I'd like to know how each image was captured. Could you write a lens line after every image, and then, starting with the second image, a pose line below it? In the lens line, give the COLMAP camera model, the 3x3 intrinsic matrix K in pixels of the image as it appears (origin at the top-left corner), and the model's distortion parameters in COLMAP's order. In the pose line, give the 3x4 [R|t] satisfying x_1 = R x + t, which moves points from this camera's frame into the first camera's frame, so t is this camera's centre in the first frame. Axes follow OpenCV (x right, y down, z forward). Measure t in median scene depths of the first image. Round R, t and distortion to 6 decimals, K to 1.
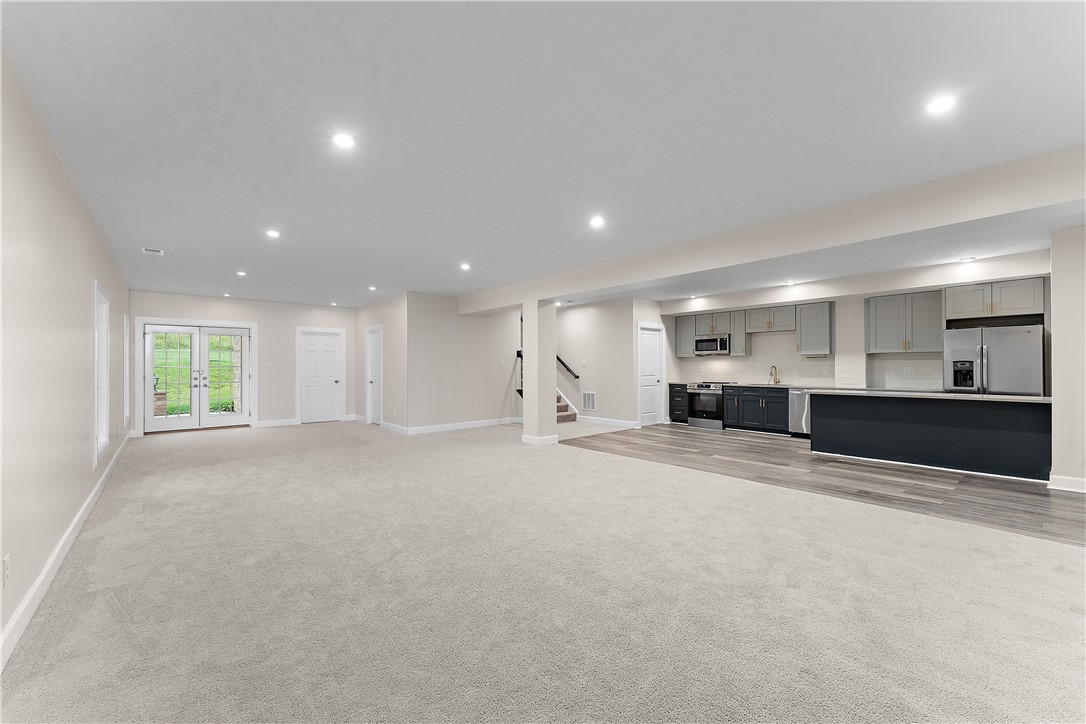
lens RADIAL K [[434.9, 0, 543.0], [0, 434.9, 362.0], [0, 0, 1]] dist [0.002250, 0.000116]
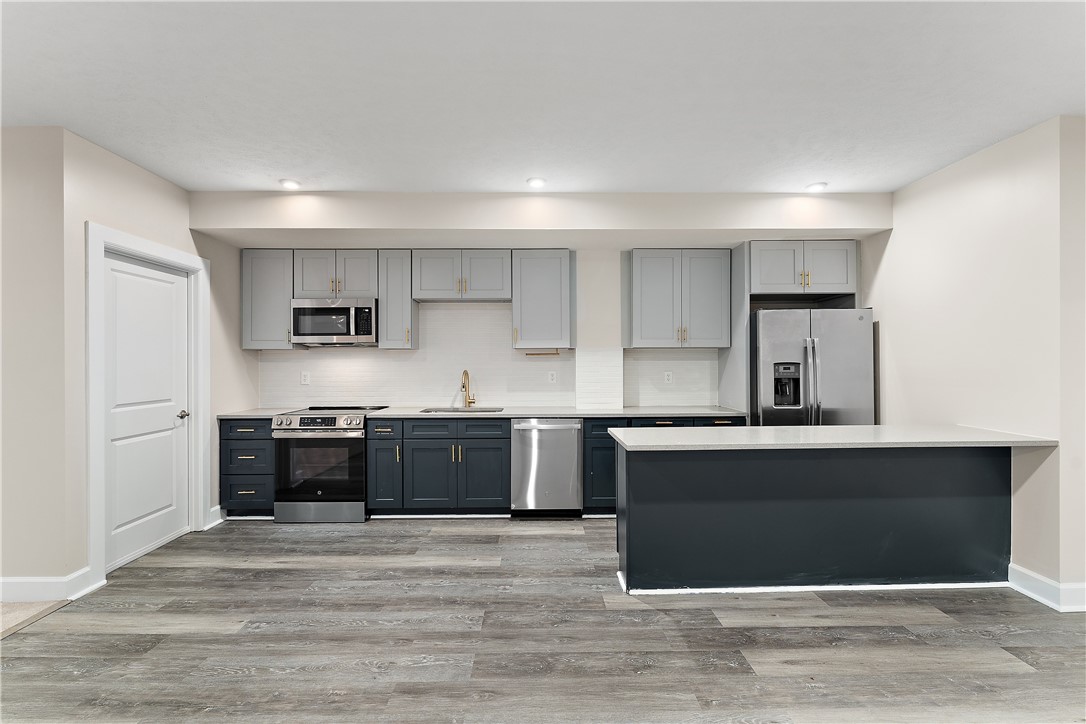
lens RADIAL K [[454.2, 0, 539.0], [0, 454.2, 359.4], [0, 0, 1]] dist [-0.002686, -0.000007]
pose [[0.638269, 0.004850, 0.769798, 0.178500], [-0.005274, 0.999984, -0.001928, -0.002673], [-0.769795, -0.002829, 0.638285, 0.581192]]
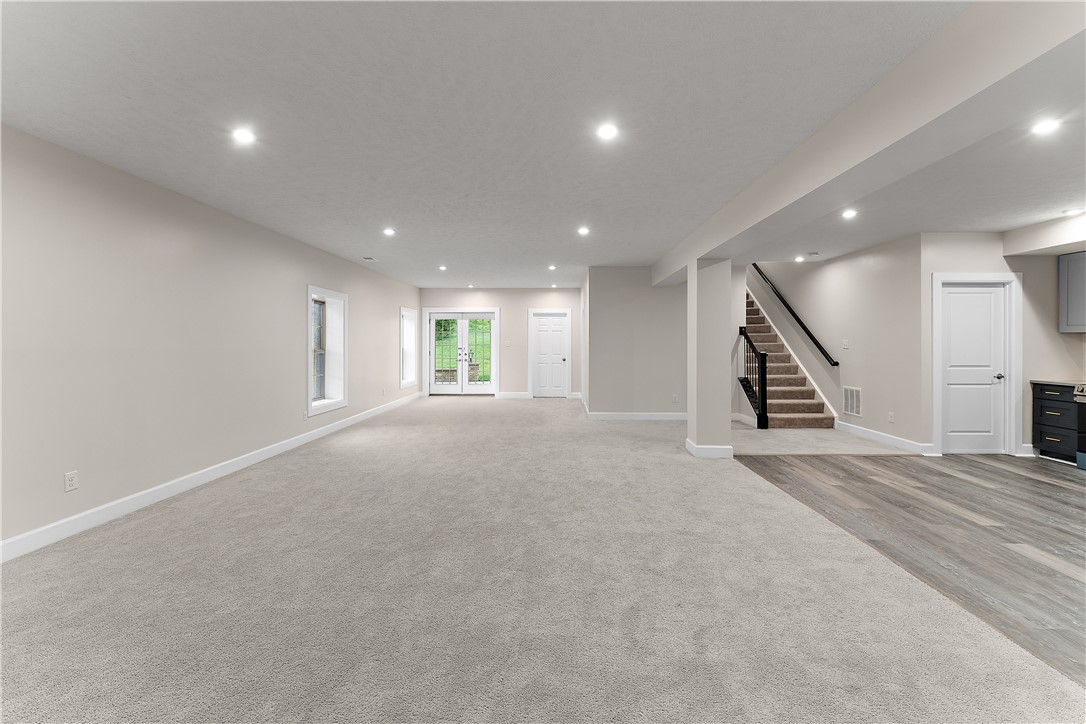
lens RADIAL K [[443.2, 0, 542.1], [0, 443.2, 344.1], [0, 0, 1]] dist [0.002313, 0.000313]
pose [[0.737591, 0.006059, -0.675221, 0.234882], [0.003319, 0.999915, 0.012599, -0.007077], [0.675240, -0.011534, 0.737508, 0.207995]]
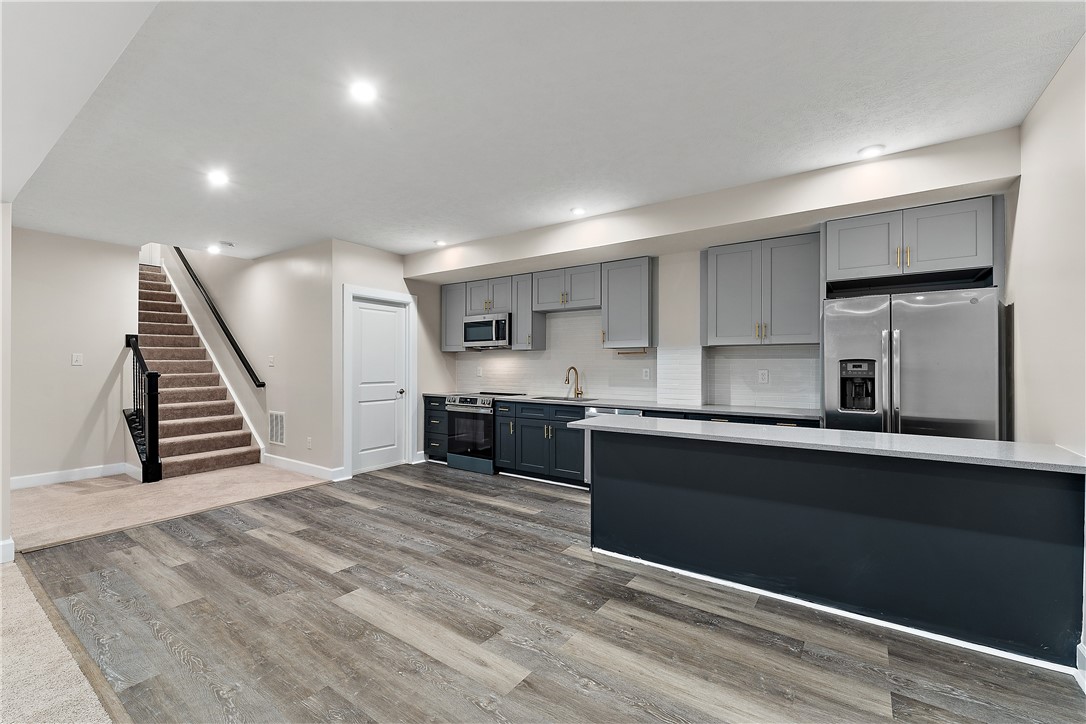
lens RADIAL K [[452.7, 0, 543.0], [0, 452.7, 362.0], [0, 0, 1]] dist [-0.001437, -0.000131]
pose [[0.967293, 0.008142, 0.253532, 0.317855], [-0.008508, 0.999964, 0.000346, 0.002256], [-0.253520, -0.002492, 0.967327, 0.390049]]
